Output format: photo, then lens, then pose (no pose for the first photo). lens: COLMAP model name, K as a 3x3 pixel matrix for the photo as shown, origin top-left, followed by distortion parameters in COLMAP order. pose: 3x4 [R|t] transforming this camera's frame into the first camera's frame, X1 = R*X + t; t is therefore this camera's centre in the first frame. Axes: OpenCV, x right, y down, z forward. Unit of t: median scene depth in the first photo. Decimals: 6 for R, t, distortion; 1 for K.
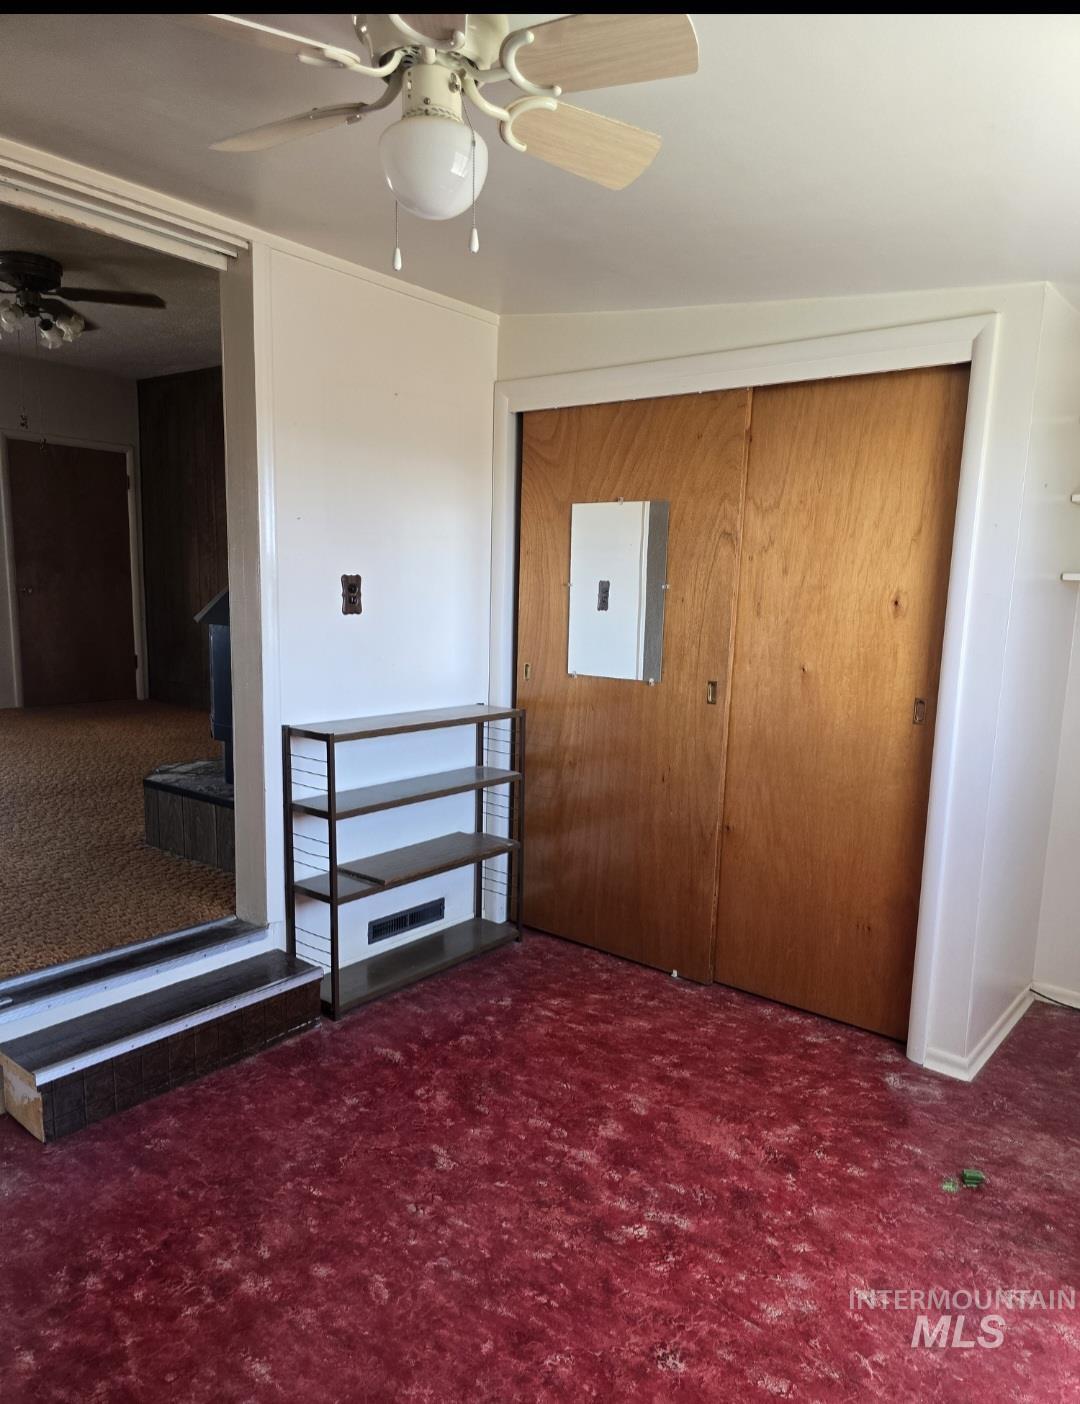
lens RADIAL K [[967.2, 0, 541.4], [0, 967.2, 739.9], [0, 0, 1]] dist [0.037896, -0.005418]
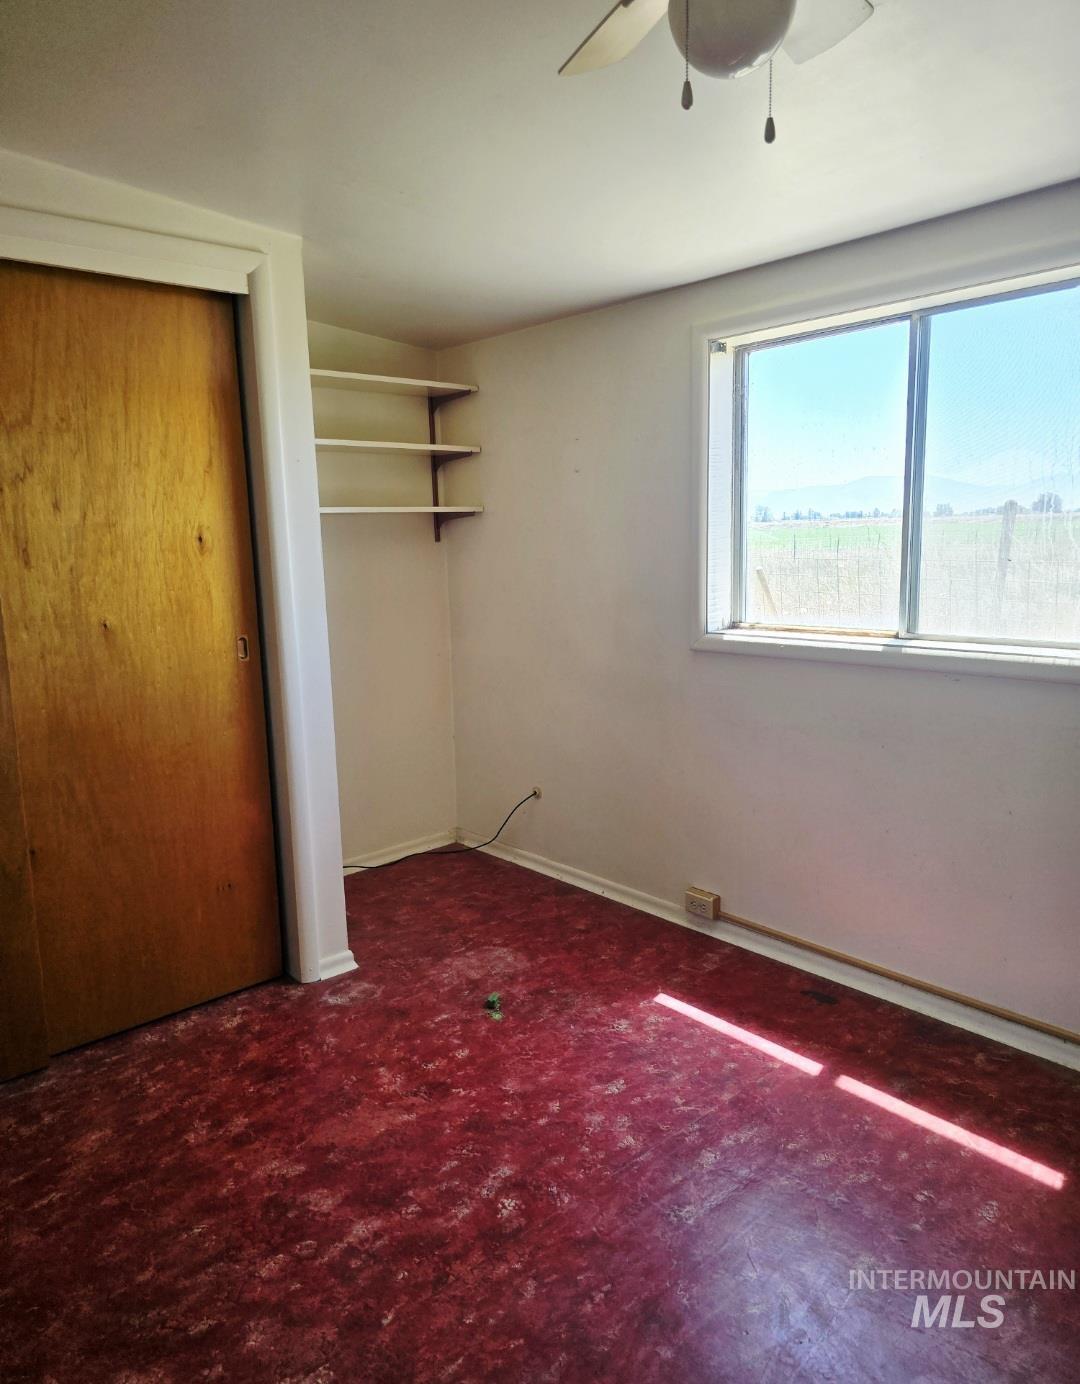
lens RADIAL K [[979.5, 0, 540.0], [0, 979.5, 692.0], [0, 0, 1]] dist [0.071821, -0.046553]
pose [[0.166042, -0.194248, 0.966798, -0.530429], [0.190413, 0.968272, 0.161842, -0.090001], [-0.967560, 0.157218, 0.197761, 0.517666]]
